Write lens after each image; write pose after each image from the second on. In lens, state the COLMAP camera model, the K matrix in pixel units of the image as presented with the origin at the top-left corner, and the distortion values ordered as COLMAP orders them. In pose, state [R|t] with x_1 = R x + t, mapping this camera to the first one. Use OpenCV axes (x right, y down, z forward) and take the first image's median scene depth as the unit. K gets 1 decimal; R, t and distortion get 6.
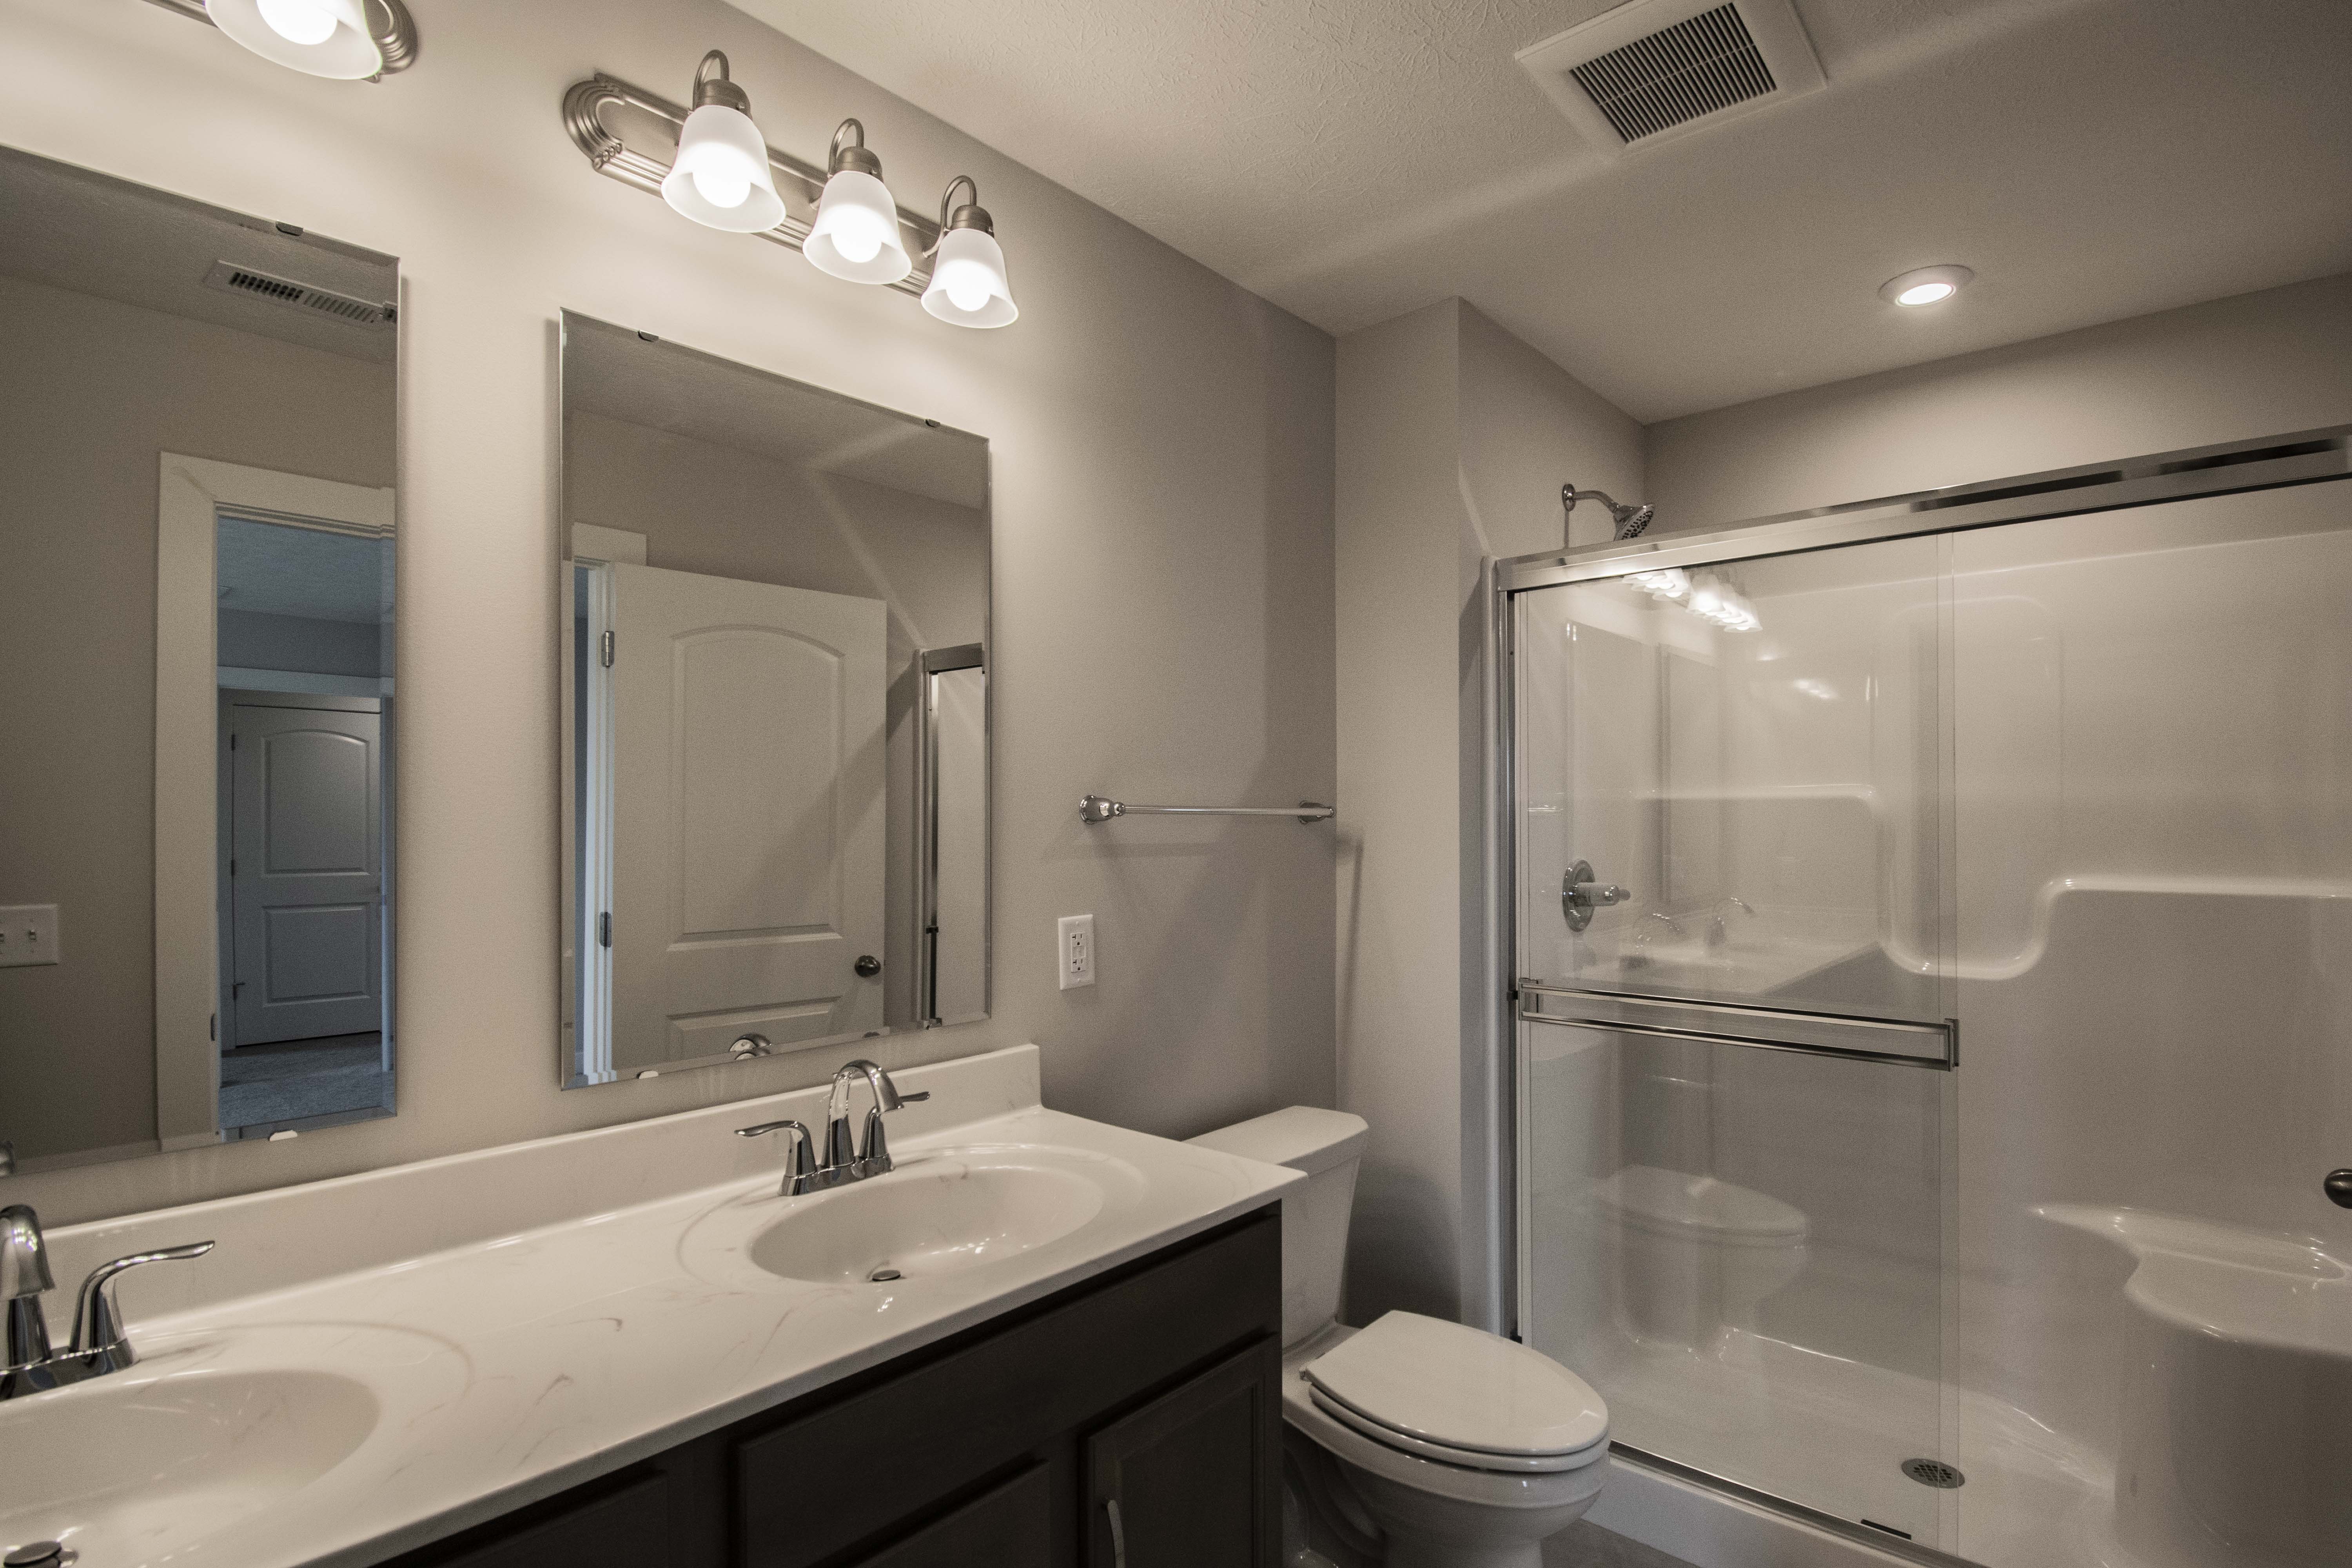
lens RADIAL K [[1122.7, 0, 1279.5], [0, 1122.7, 817.2], [0, 0, 1]] dist [-0.000729, -0.001395]
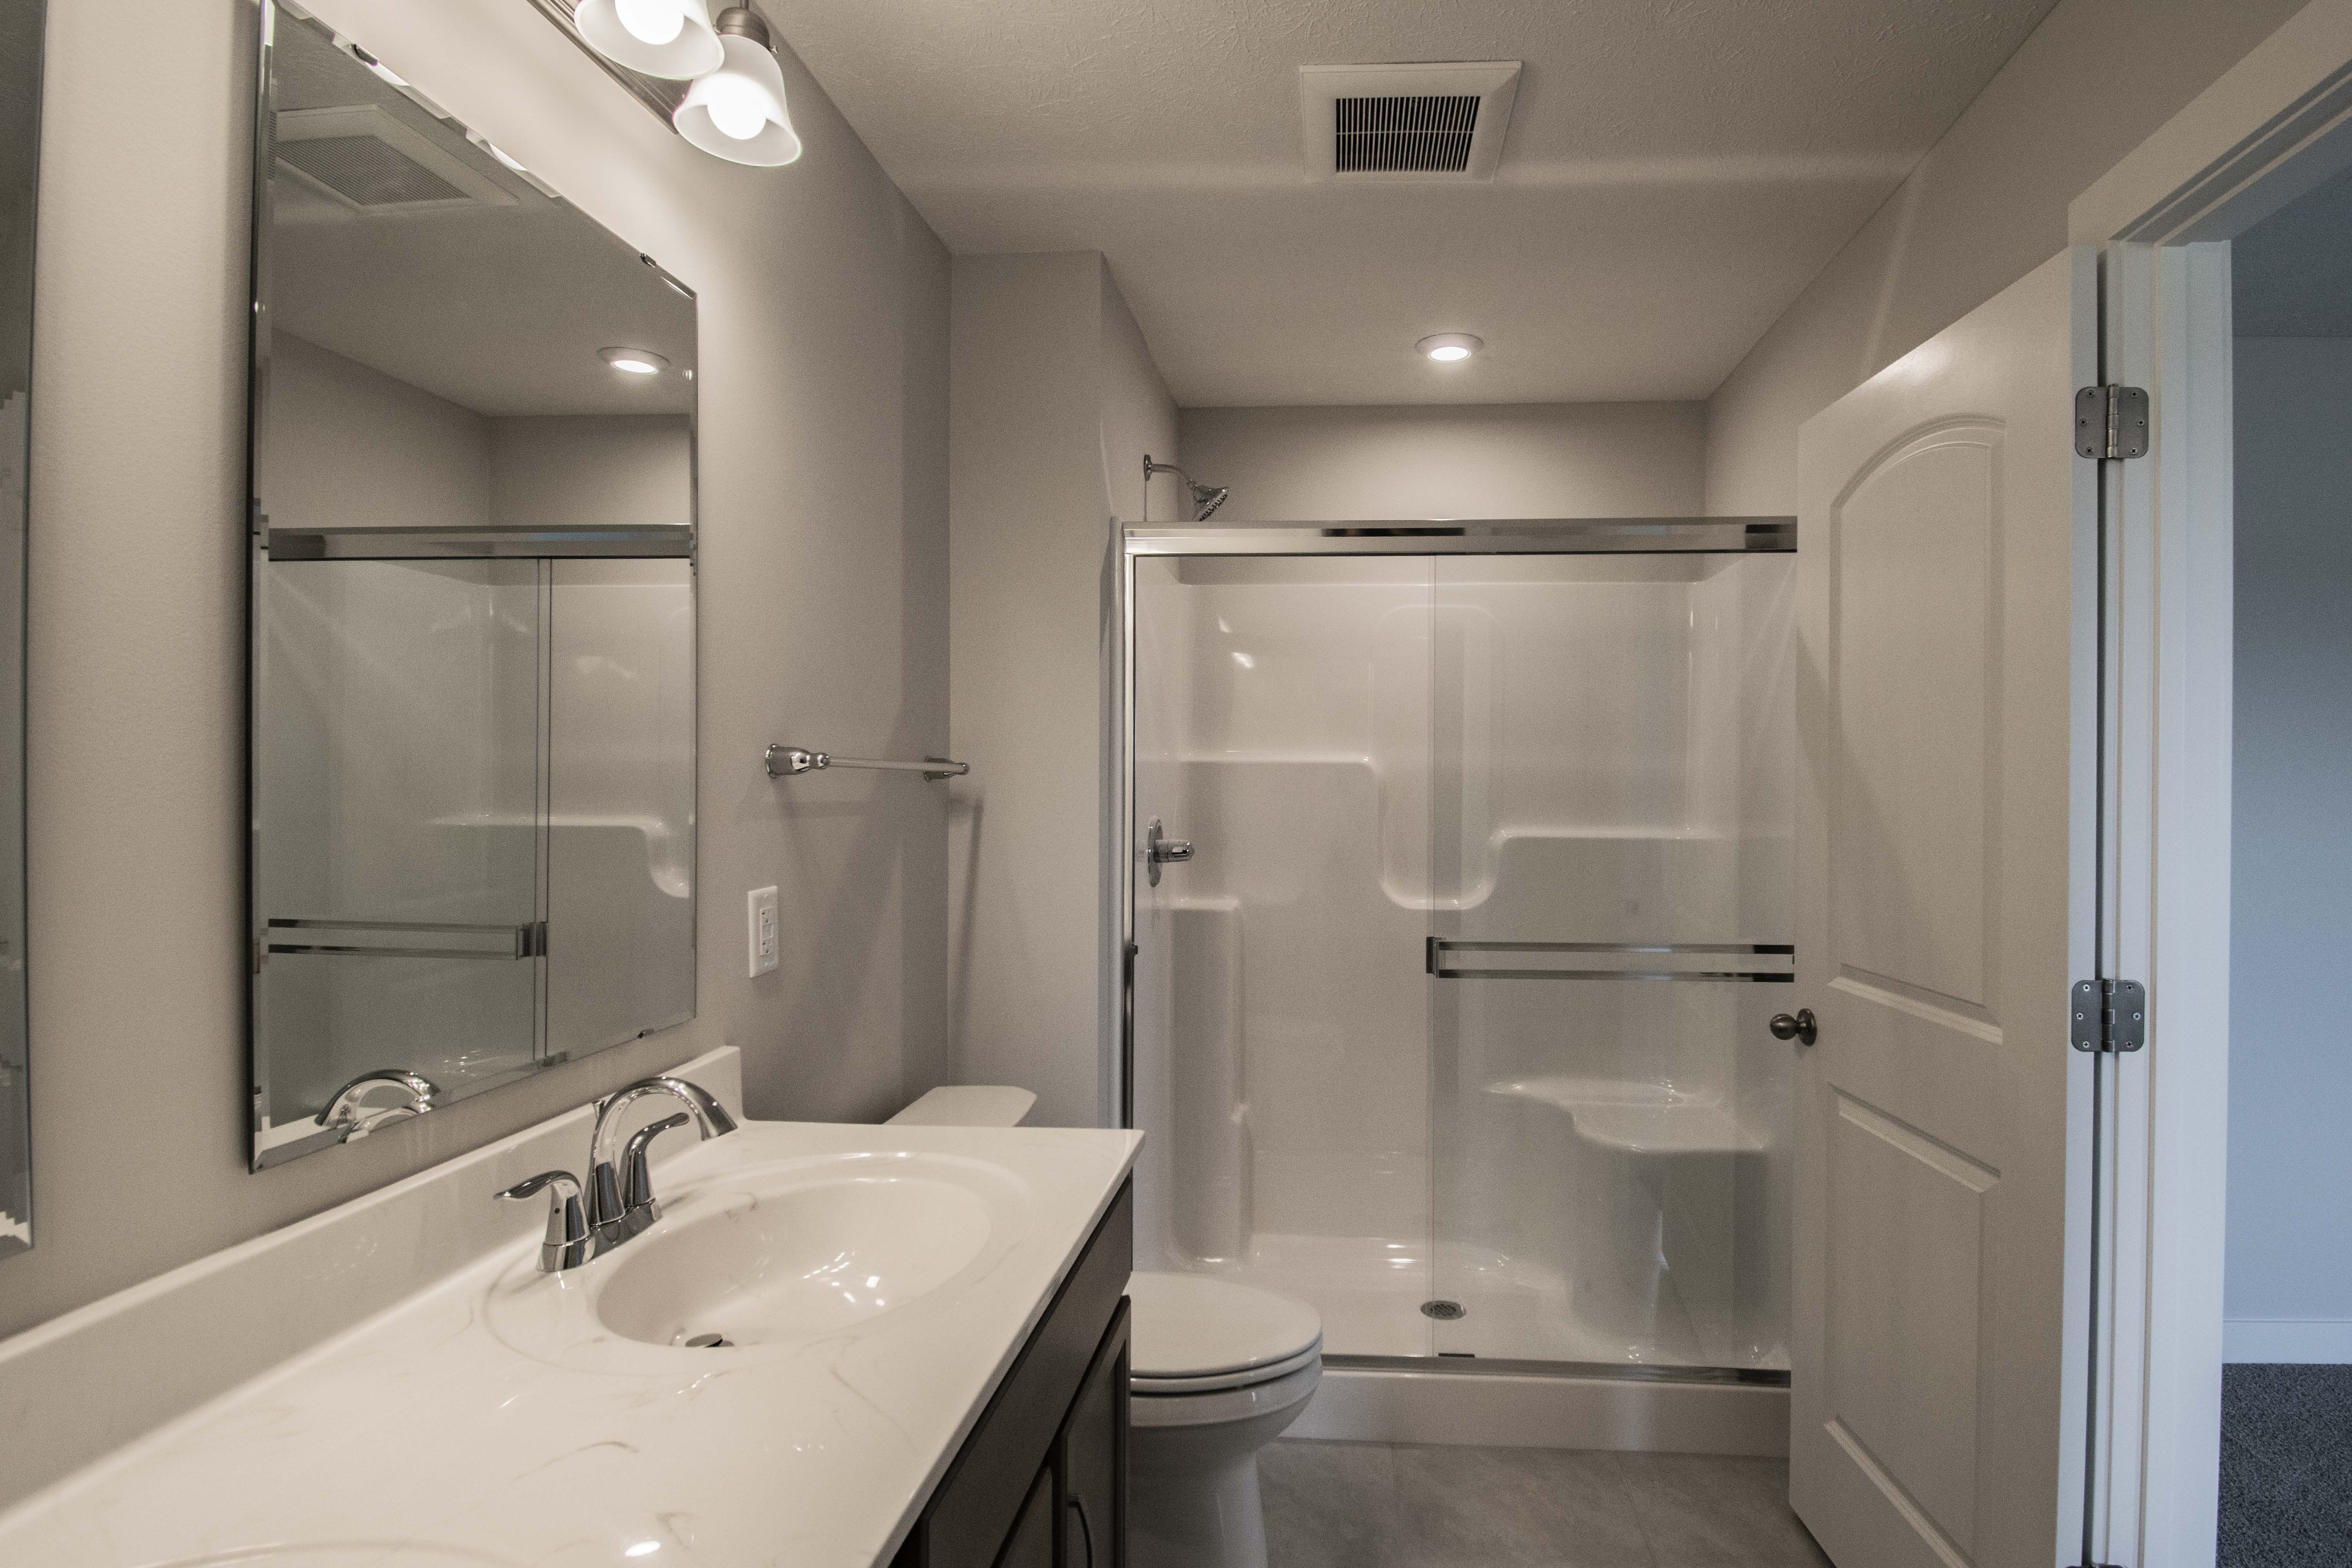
lens RADIAL K [[1165.8, 0, 1284.4], [0, 1165.8, 796.6], [0, 0, 1]] dist [0.002821, -0.014154]
pose [[0.817082, 0.002473, 0.576516, -0.361324], [-0.011201, 0.999870, 0.011586, 0.005600], [-0.576412, -0.015924, 0.817004, 0.069671]]
